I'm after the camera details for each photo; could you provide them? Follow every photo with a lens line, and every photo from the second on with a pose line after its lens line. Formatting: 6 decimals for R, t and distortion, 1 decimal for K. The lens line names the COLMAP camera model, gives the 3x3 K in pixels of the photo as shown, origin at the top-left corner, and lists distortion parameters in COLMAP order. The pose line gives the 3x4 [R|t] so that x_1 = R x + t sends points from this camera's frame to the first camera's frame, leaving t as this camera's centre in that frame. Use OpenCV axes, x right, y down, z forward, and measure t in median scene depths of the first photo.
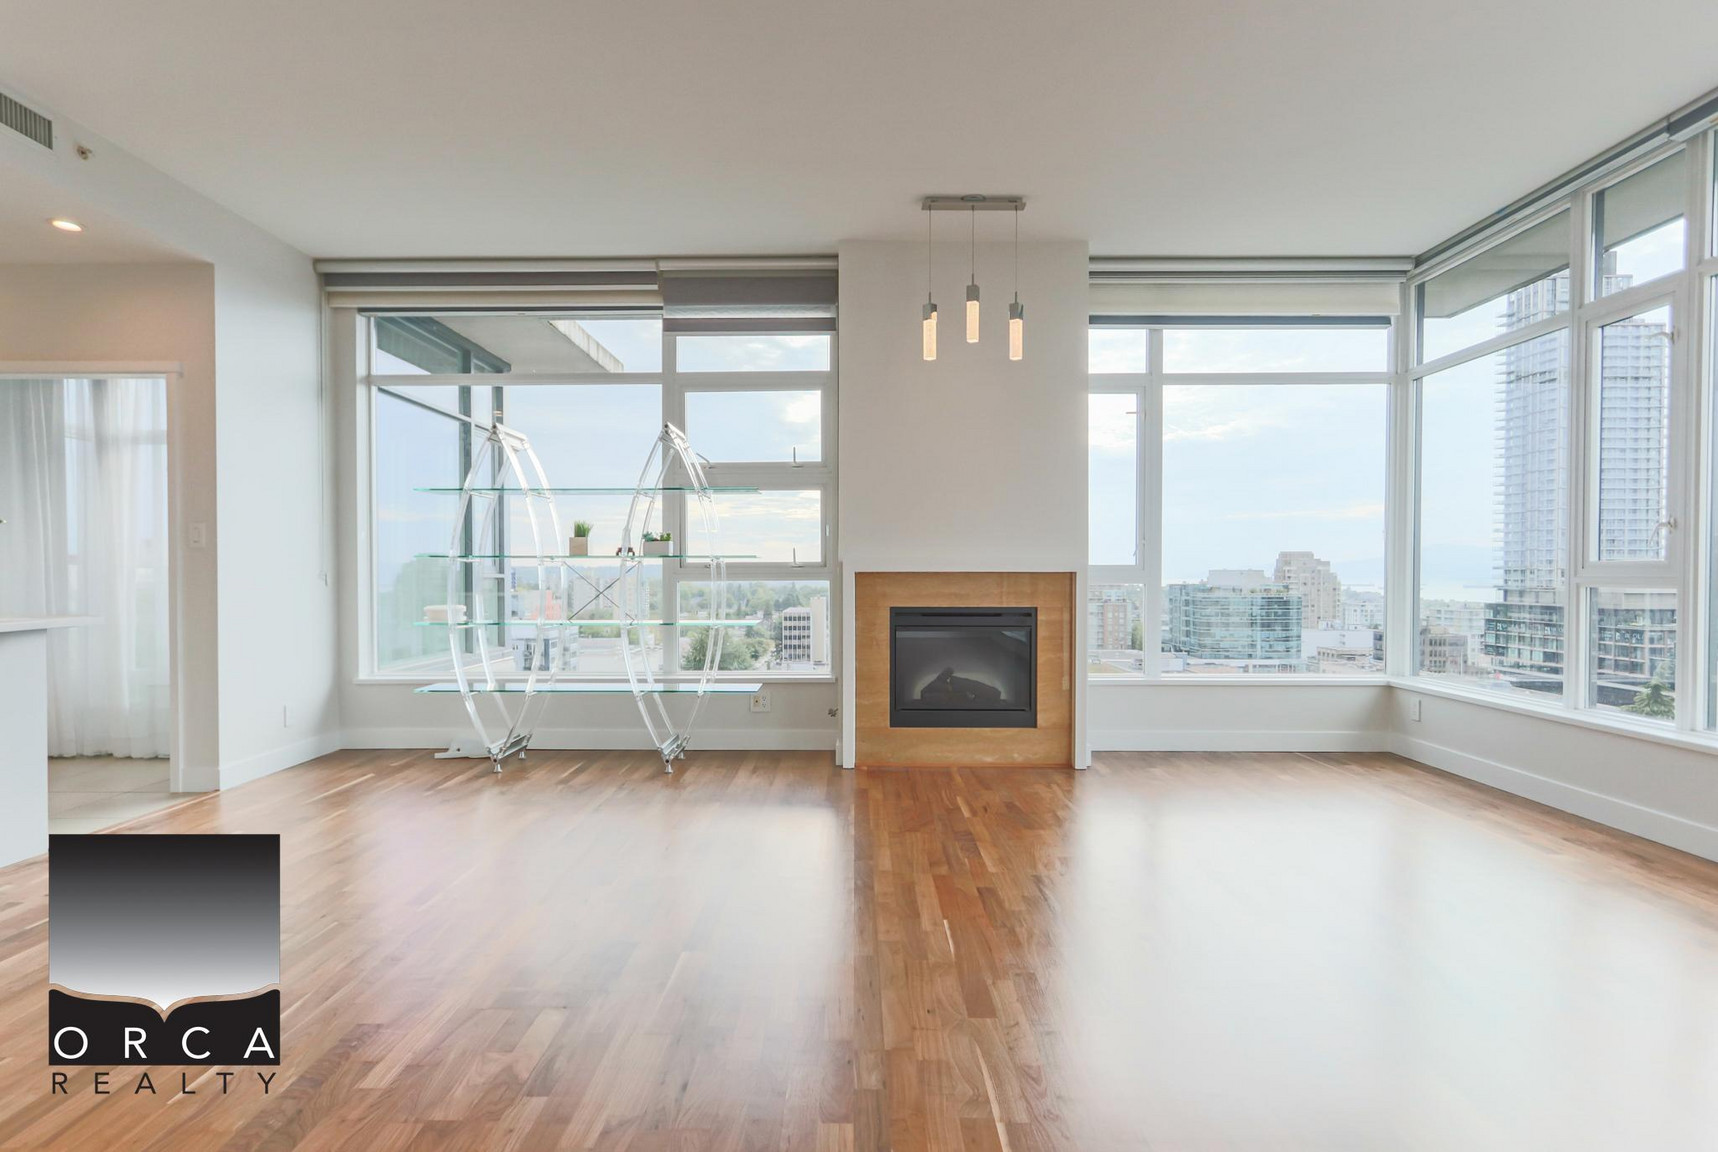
lens RADIAL K [[879.2, 0, 841.3], [0, 879.2, 590.2], [0, 0, 1]] dist [0.009326, -0.002025]
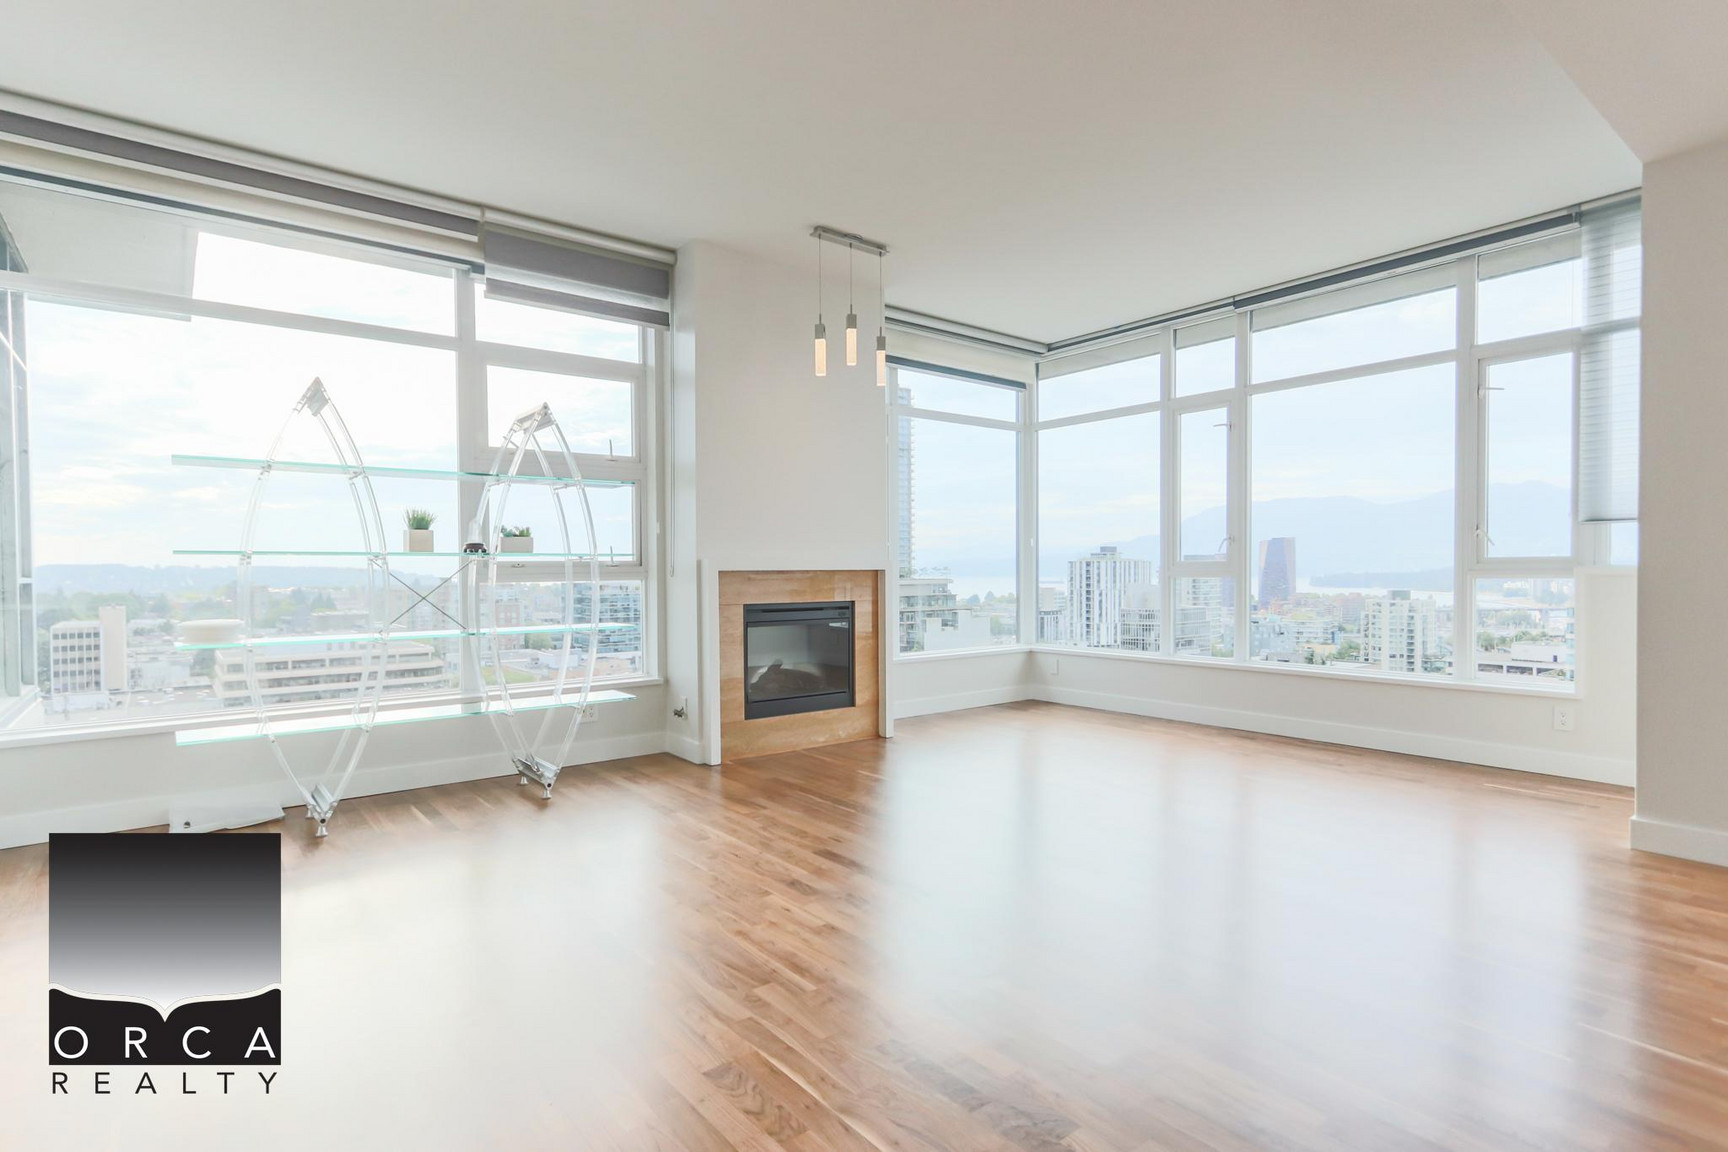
lens RADIAL K [[884.3, 0, 826.8], [0, 884.3, 588.9], [0, 0, 1]] dist [0.009326, -0.002025]
pose [[0.781757, -0.018112, 0.623321, -0.480769], [0.018534, 0.999811, 0.005807, -0.003109], [-0.623308, 0.007013, 0.781945, 0.114925]]
